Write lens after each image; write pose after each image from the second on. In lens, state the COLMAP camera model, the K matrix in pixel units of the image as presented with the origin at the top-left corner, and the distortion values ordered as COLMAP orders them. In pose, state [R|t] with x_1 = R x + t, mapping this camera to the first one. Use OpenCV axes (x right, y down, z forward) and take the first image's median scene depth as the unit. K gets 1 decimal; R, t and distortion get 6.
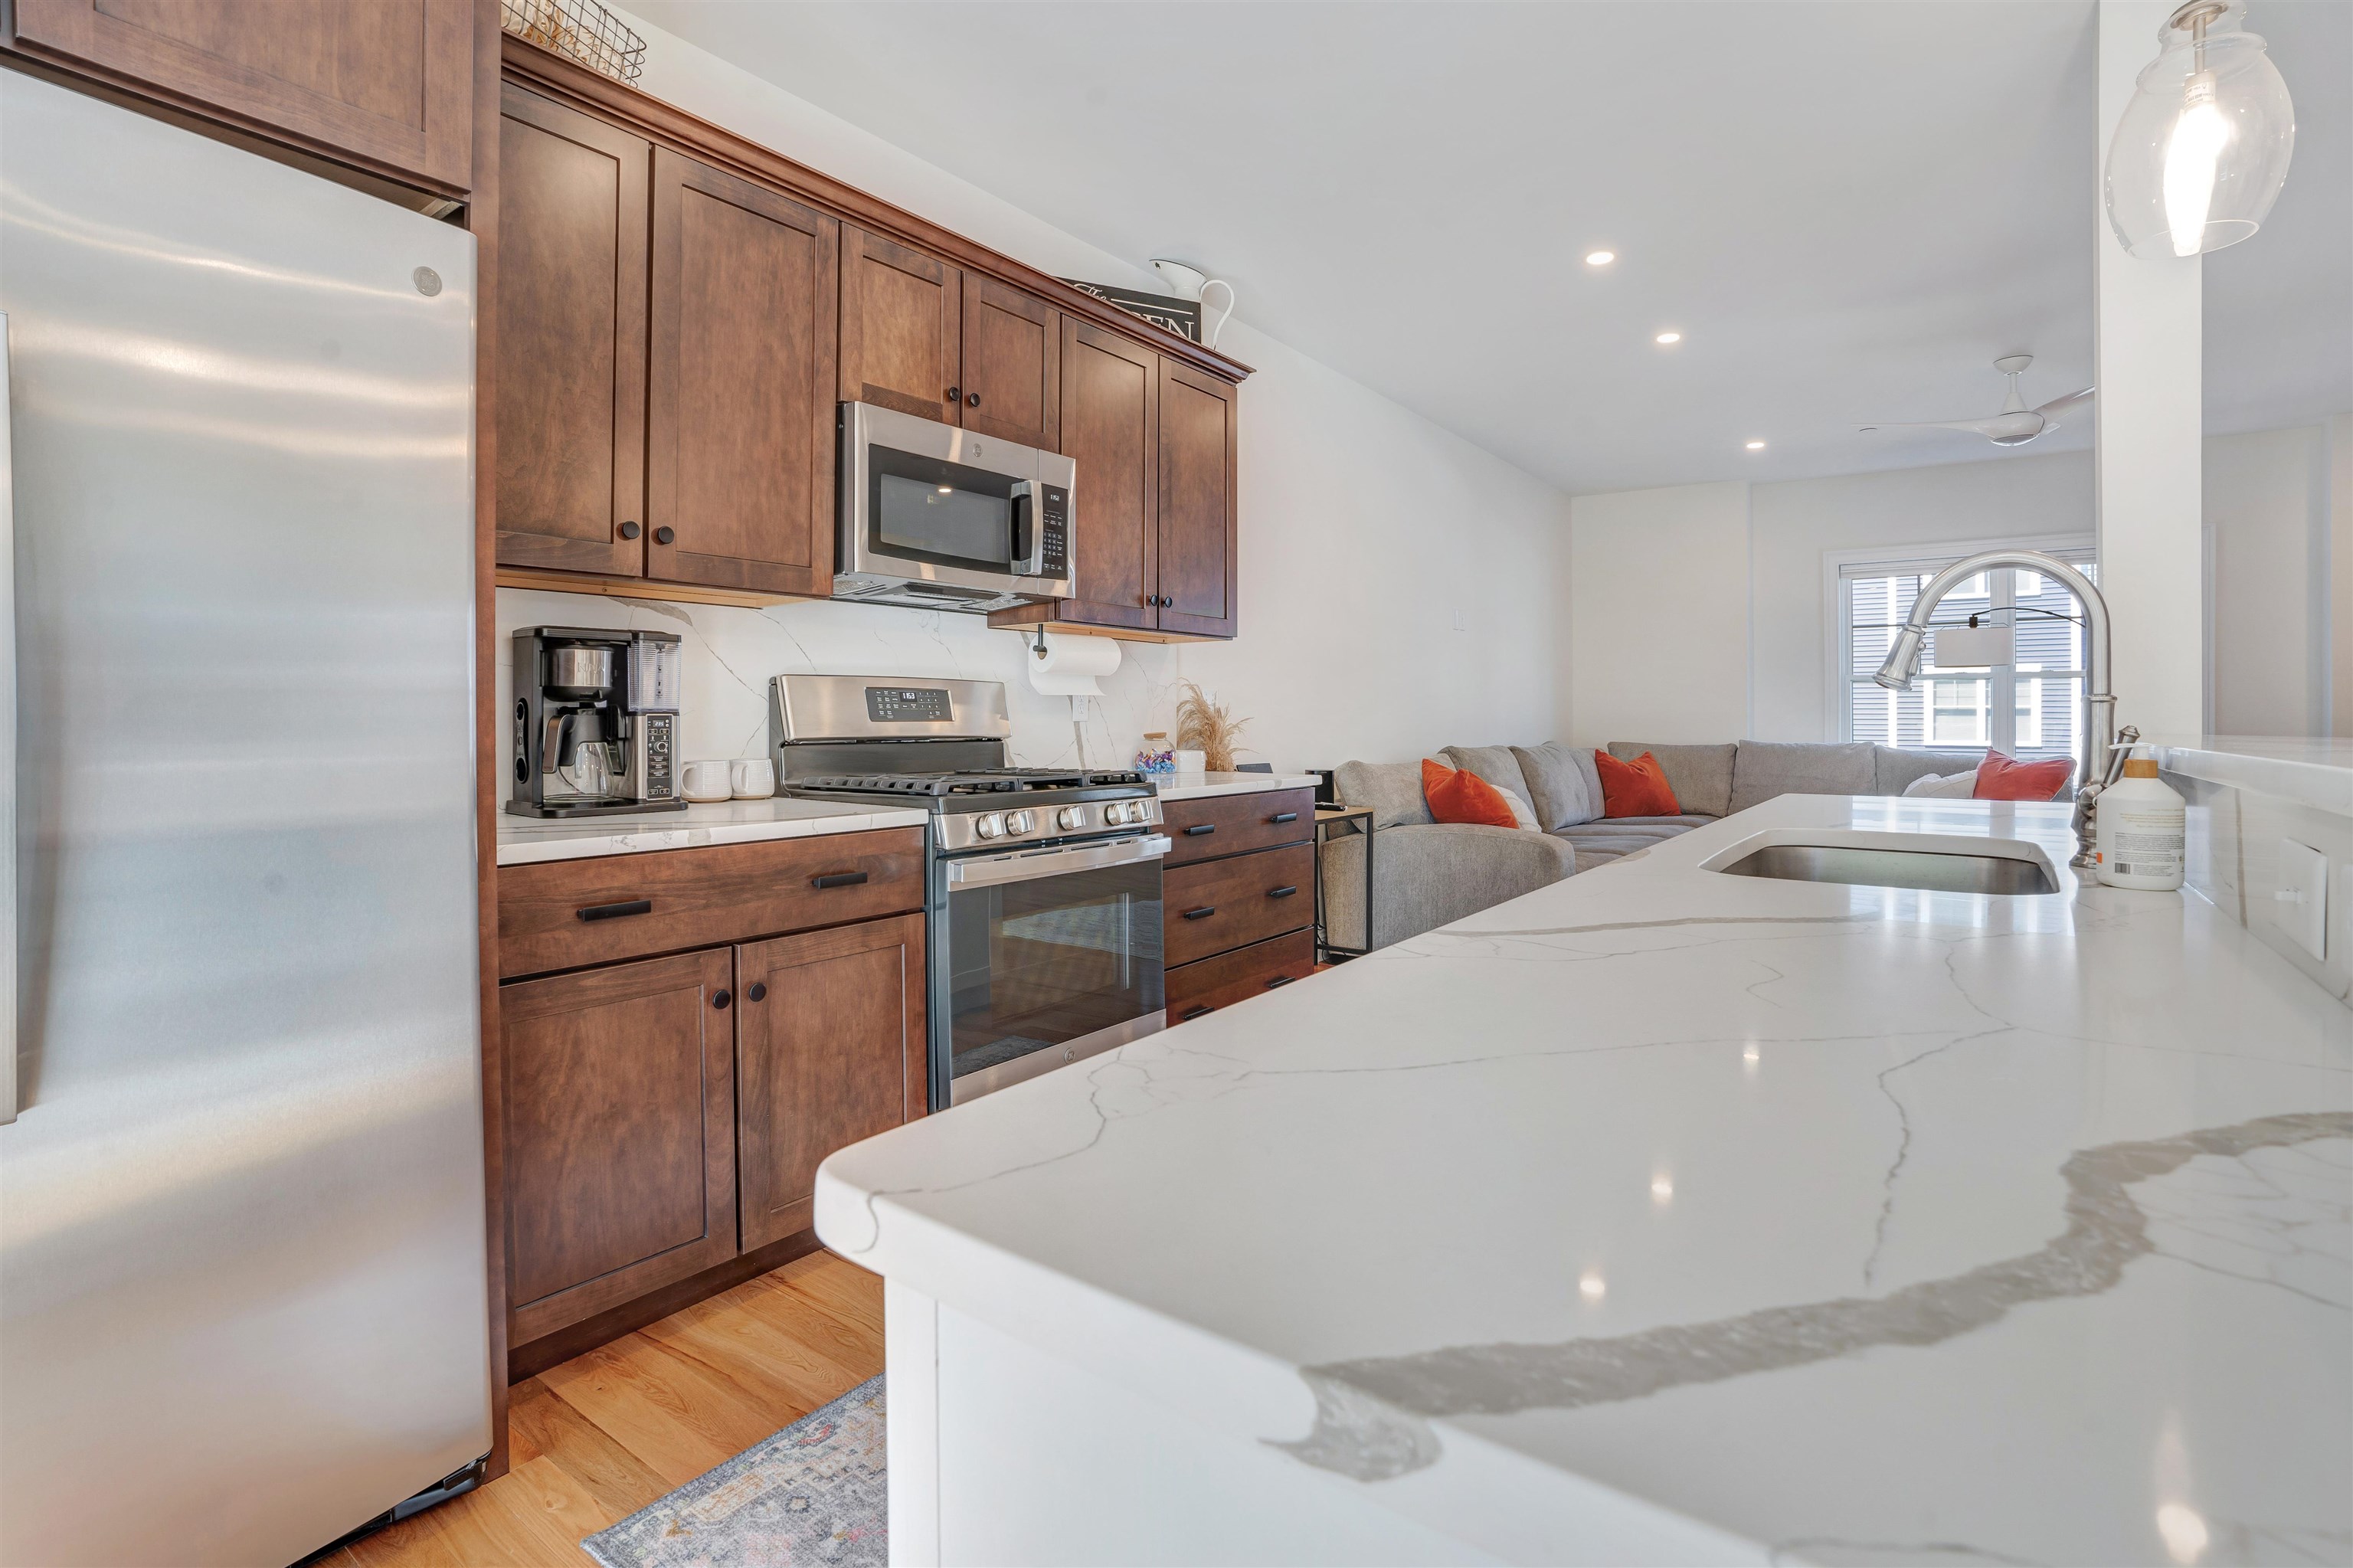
lens RADIAL K [[1113.6, 0, 1187.1], [0, 1113.6, 720.8], [0, 0, 1]] dist [-0.061669, 0.023681]
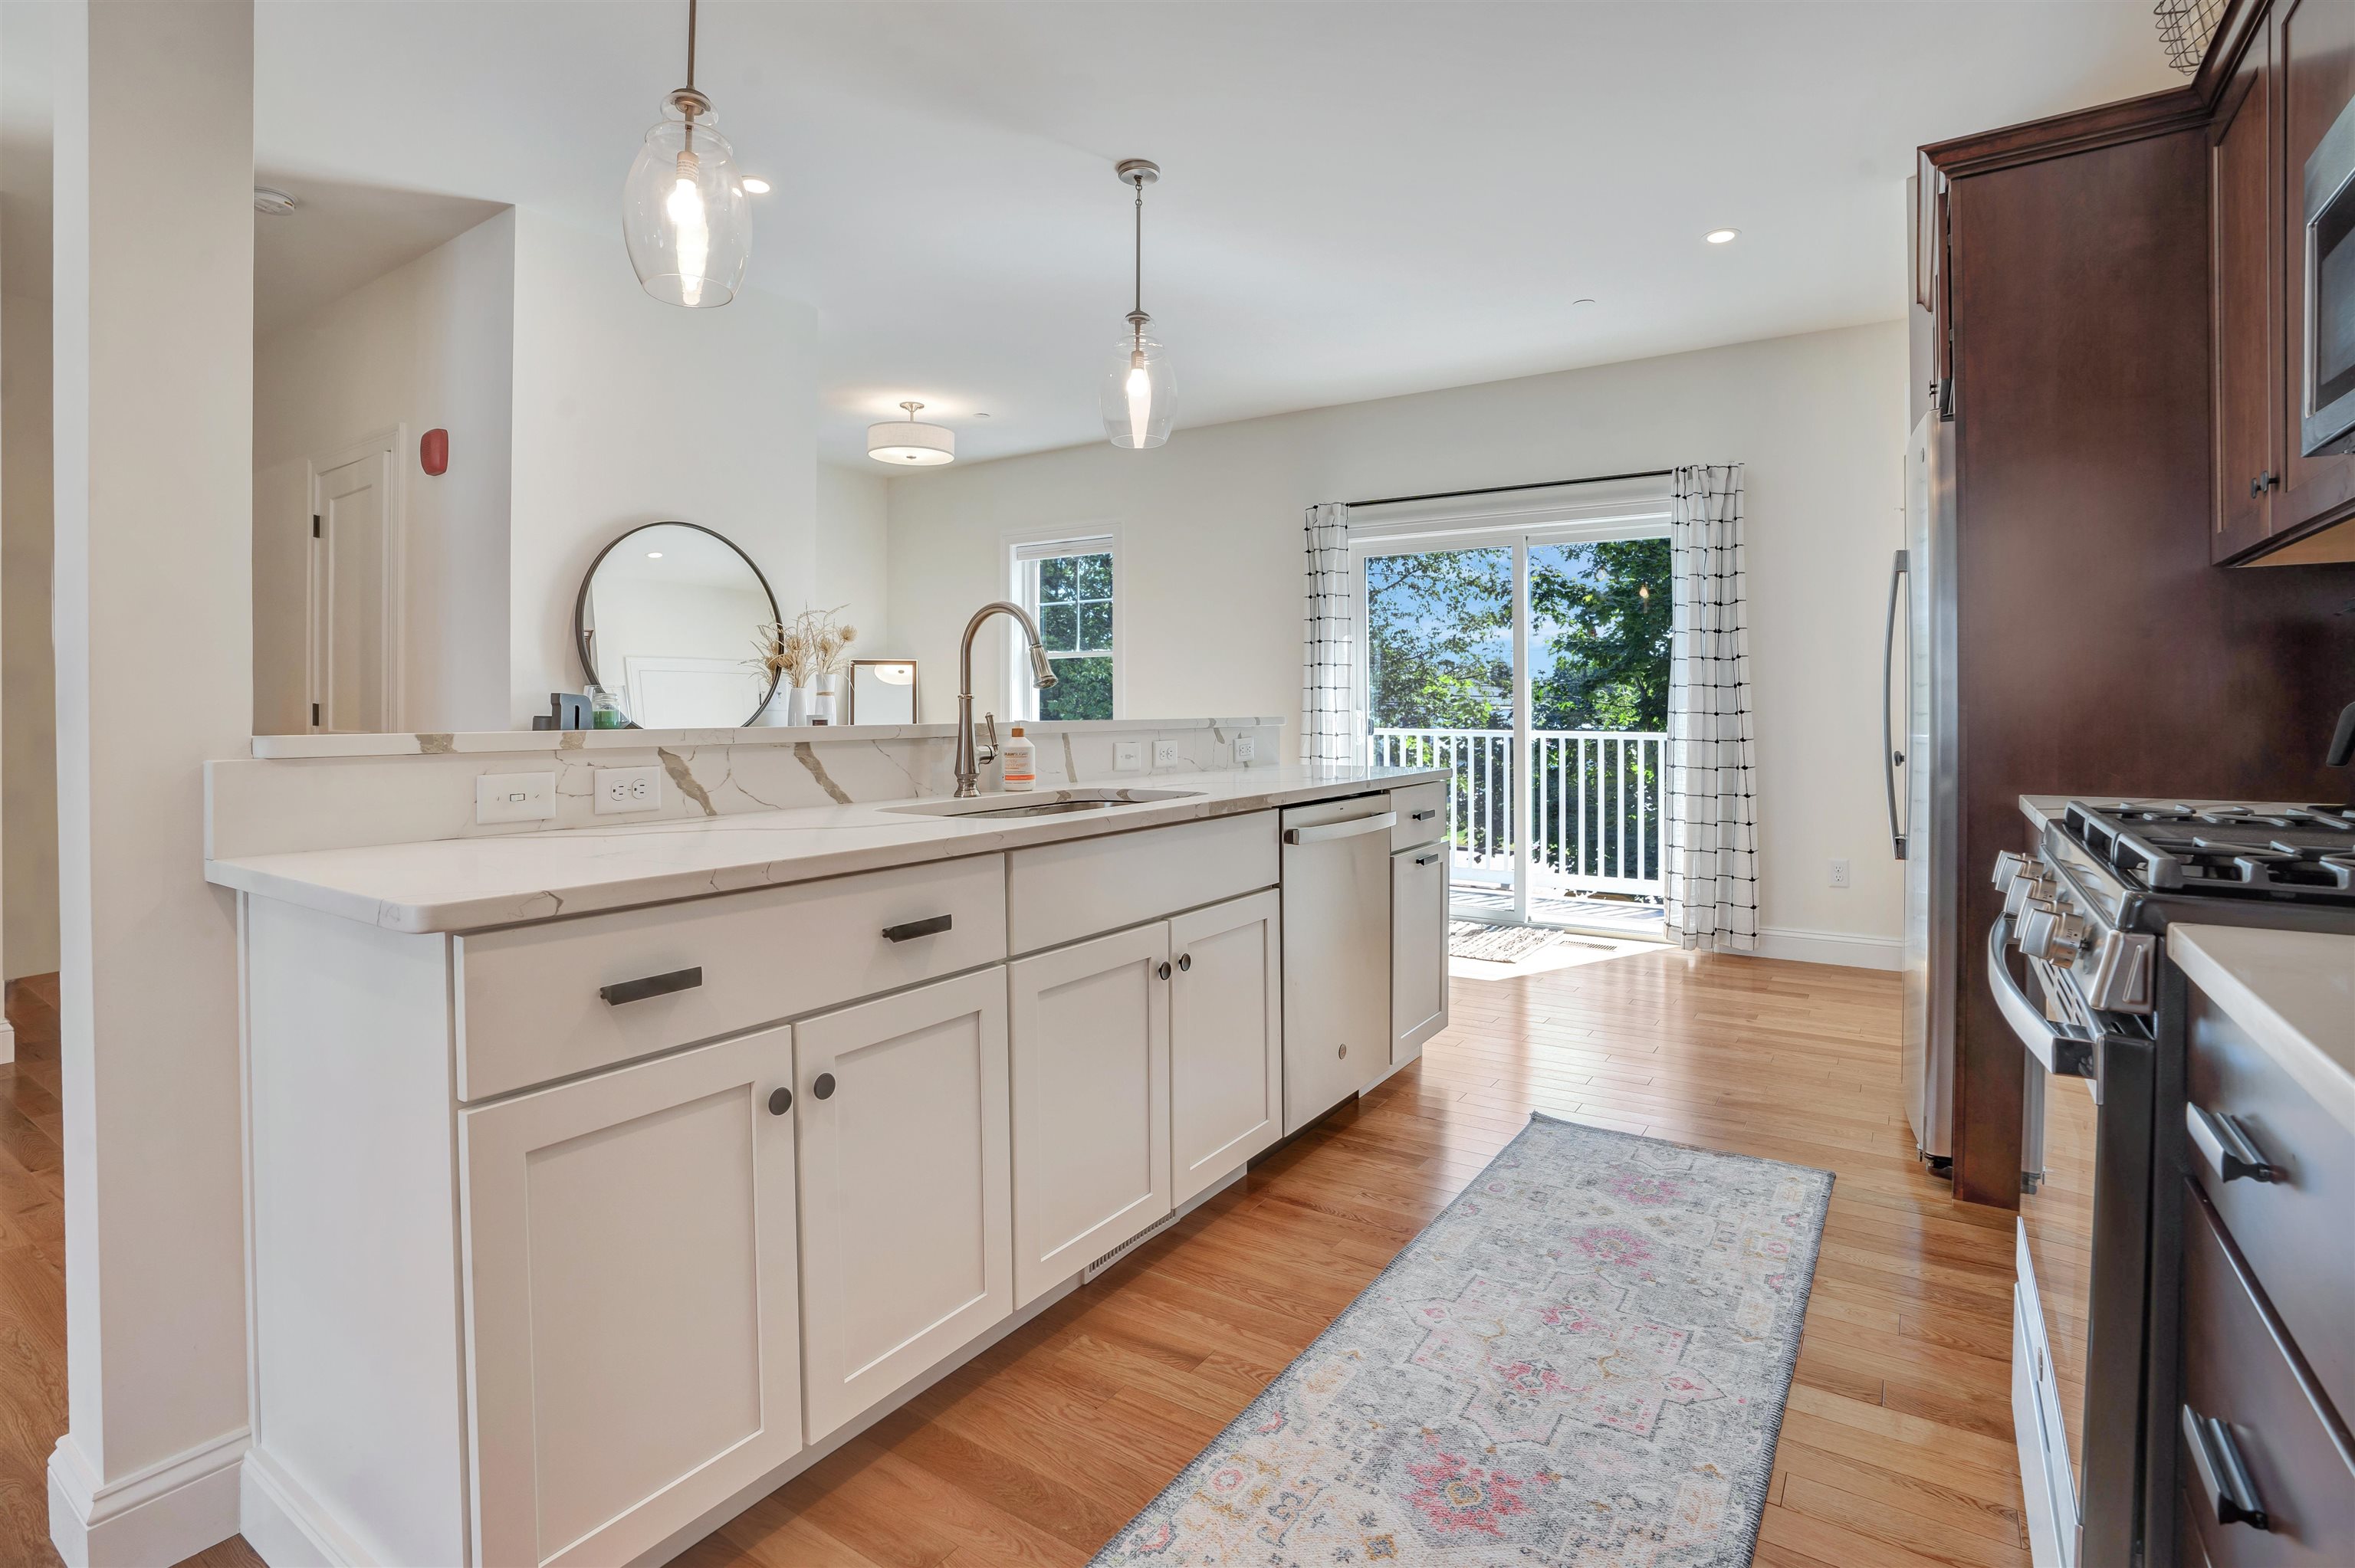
lens RADIAL K [[1136.4, 0, 1193.7], [0, 1136.4, 729.1], [0, 0, 1]] dist [-0.069415, 0.037269]
pose [[-0.998633, 0.003020, -0.052179, 0.312512], [0.001827, 0.999736, 0.022884, -0.004204], [0.052234, 0.022758, -0.998376, 1.482514]]
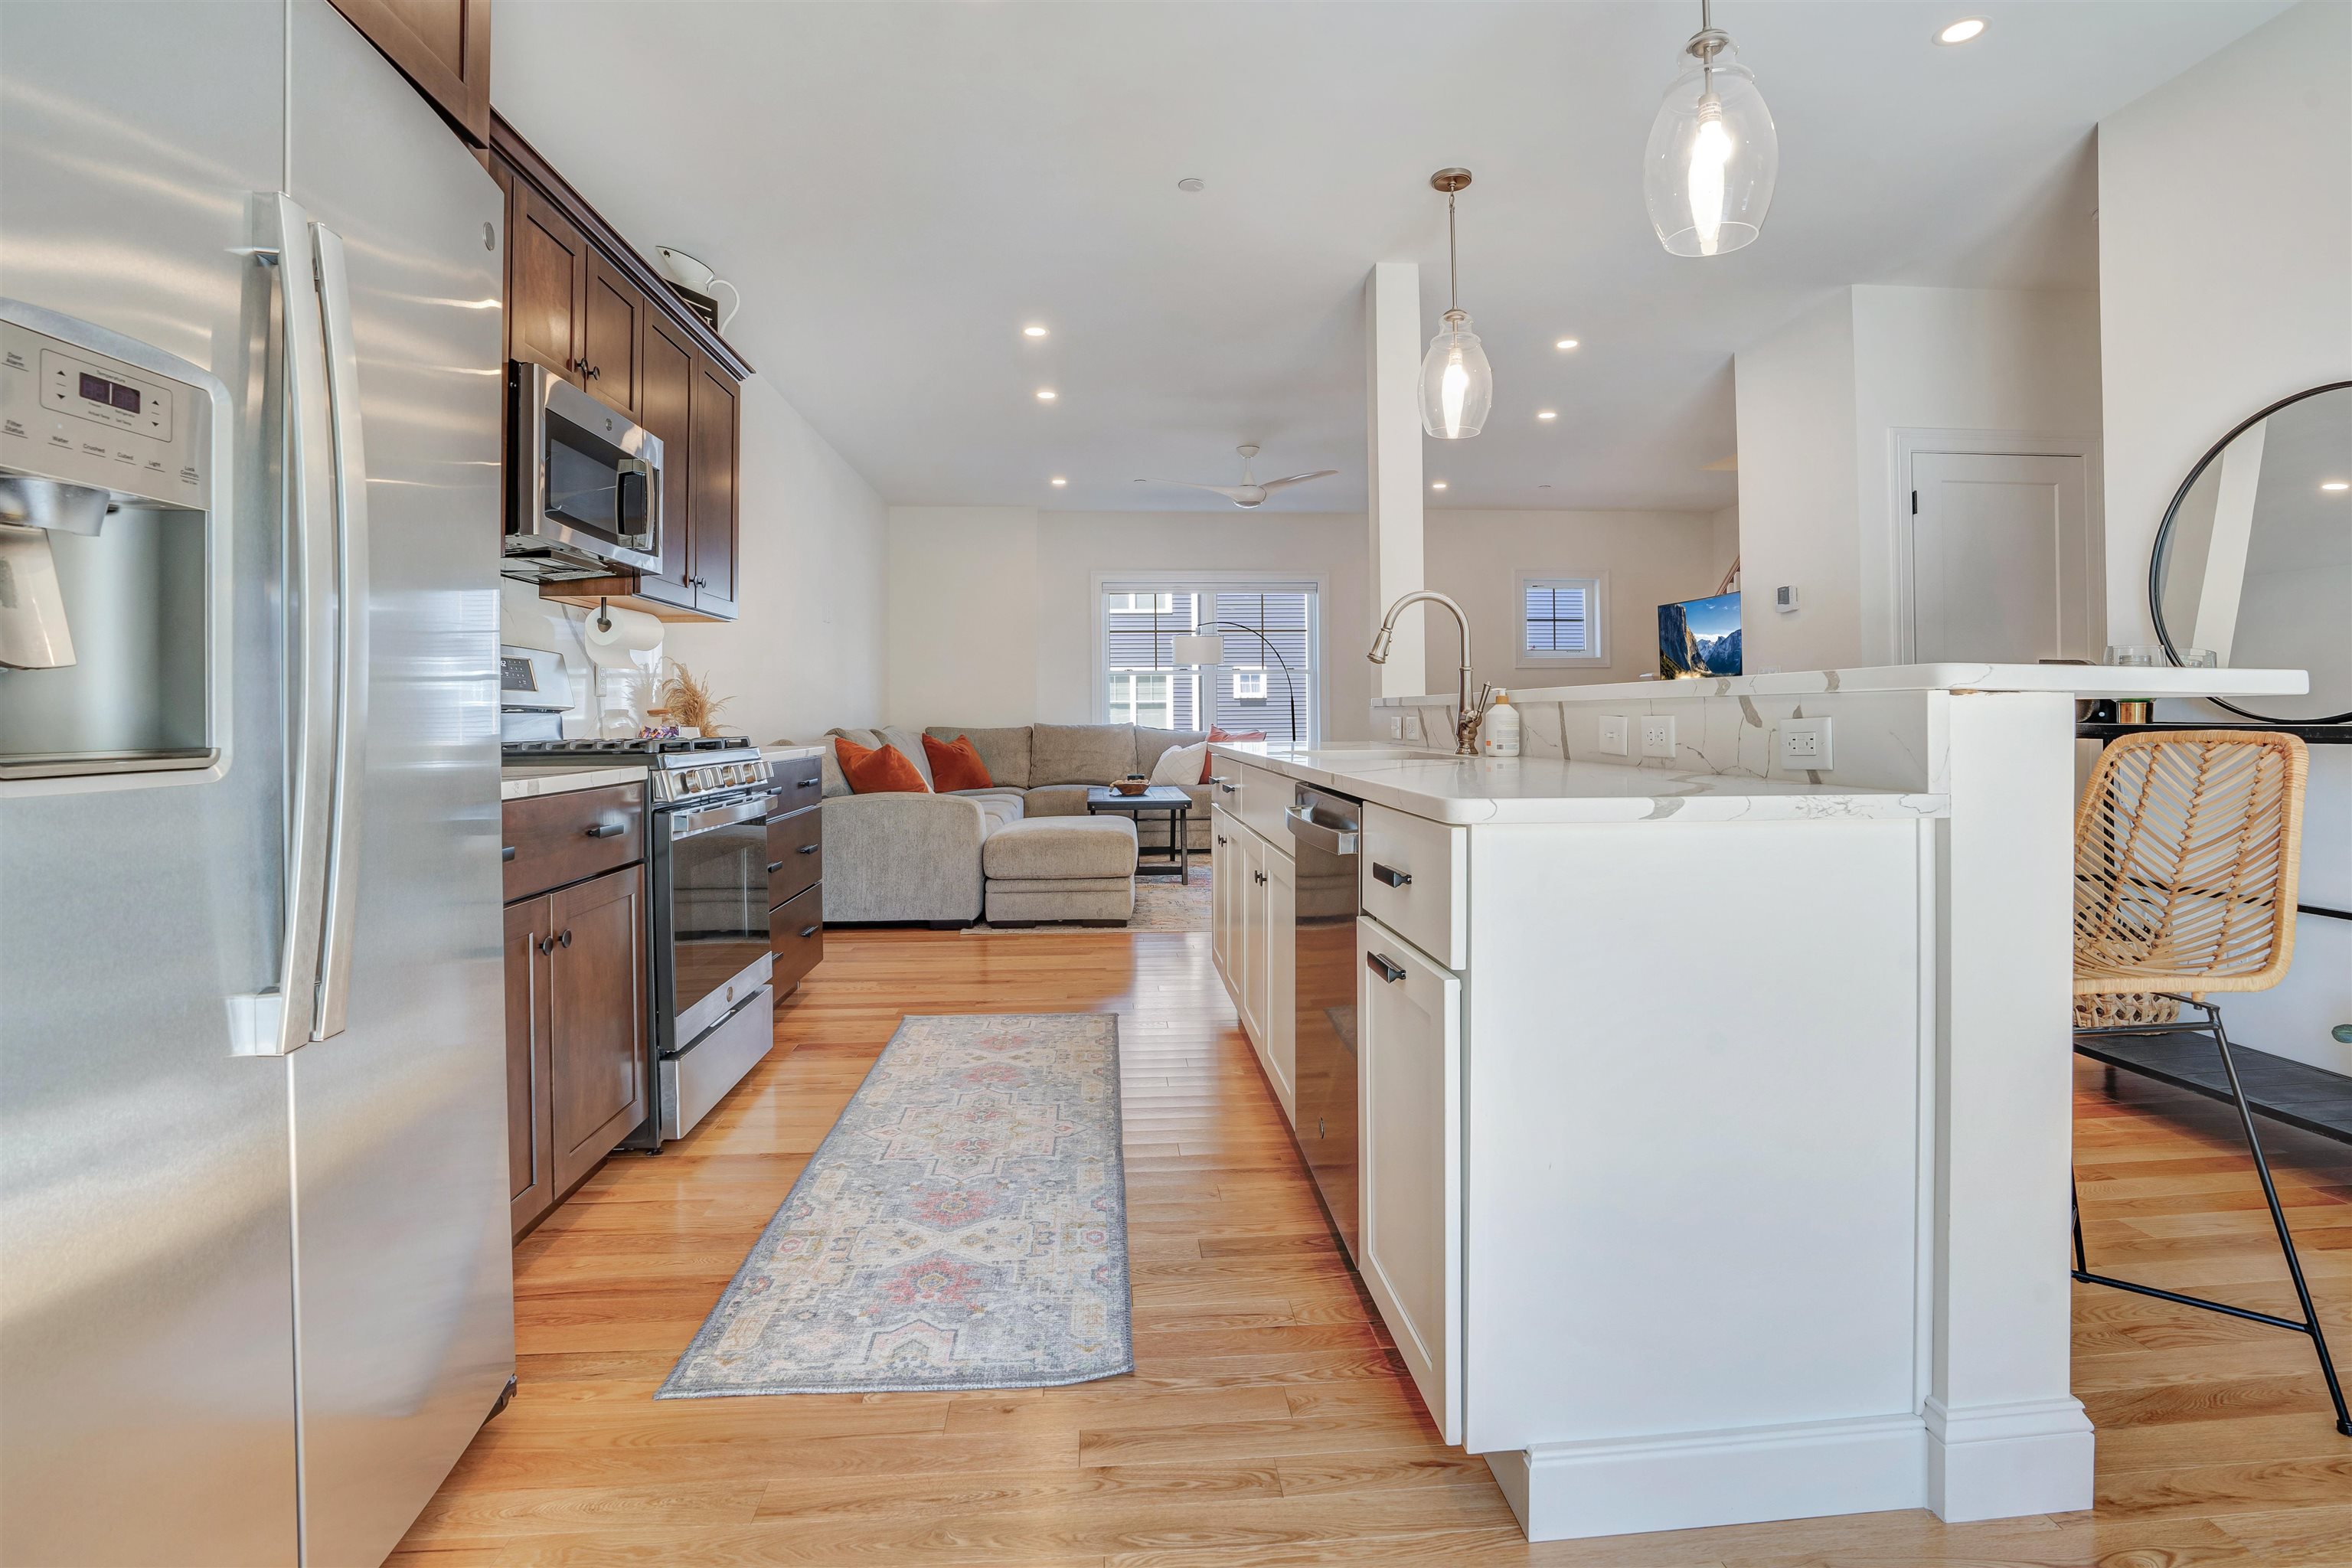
lens RADIAL K [[1130.6, 0, 1178.9], [0, 1130.6, 702.0], [0, 0, 1]] dist [-0.064801, 0.026559]
pose [[0.762562, 0.001688, 0.646913, -0.479799], [0.009864, 0.999850, -0.014236, 0.034815], [-0.646840, 0.017237, 0.762431, -0.127670]]
